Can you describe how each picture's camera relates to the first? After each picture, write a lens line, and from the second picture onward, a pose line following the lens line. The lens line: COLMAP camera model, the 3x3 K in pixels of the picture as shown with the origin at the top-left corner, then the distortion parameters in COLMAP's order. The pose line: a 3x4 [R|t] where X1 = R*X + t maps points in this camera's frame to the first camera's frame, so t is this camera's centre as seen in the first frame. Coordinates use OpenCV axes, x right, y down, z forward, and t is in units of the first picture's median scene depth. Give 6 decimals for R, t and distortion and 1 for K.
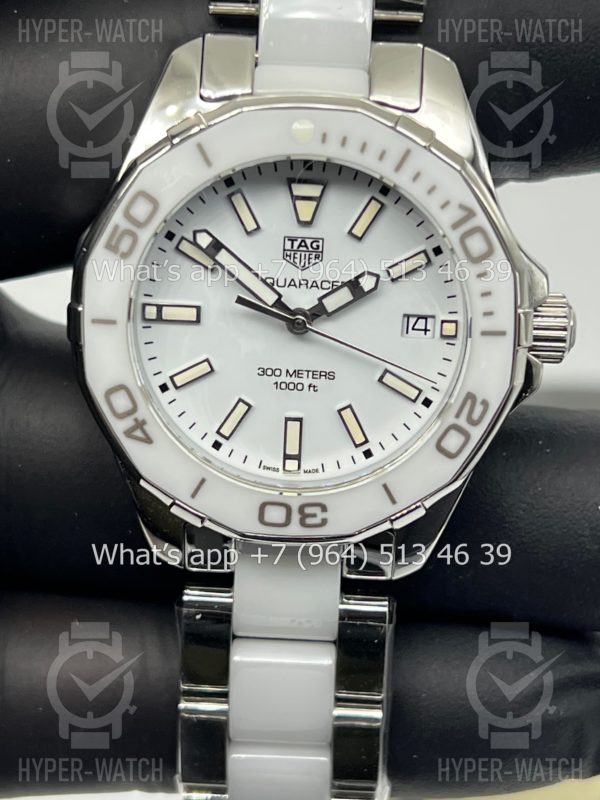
lens RADIAL K [[1799.5, 0, 300.0], [0, 1799.5, 400.0], [0, 0, 1]] dist [0.124435, -0.122659]
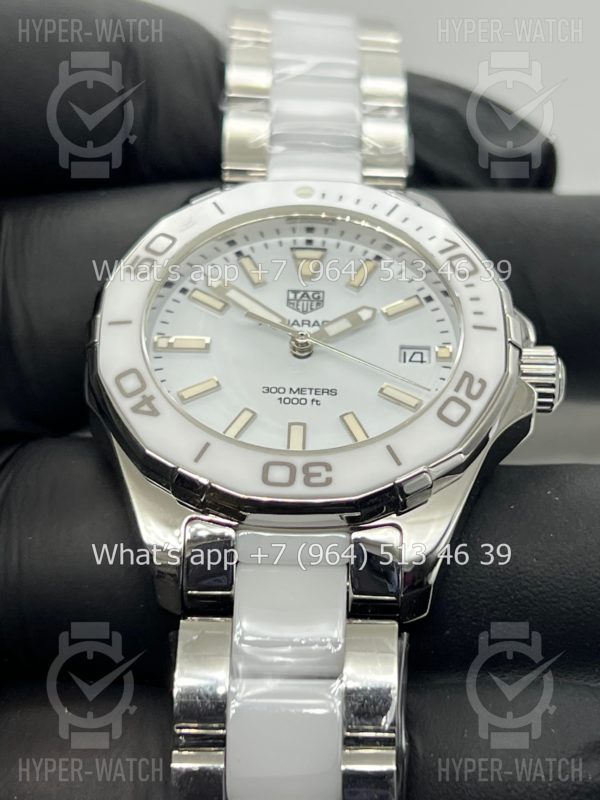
lens RADIAL K [[1882.0, 0, 286.6], [0, 1882.0, 399.1], [0, 0, 1]] dist [0.437348, -6.602596]
pose [[0.999991, -0.002640, -0.003407, -0.005945], [-0.000791, 0.664594, -0.747204, 0.807627], [0.004237, 0.747200, 0.664586, 0.283559]]
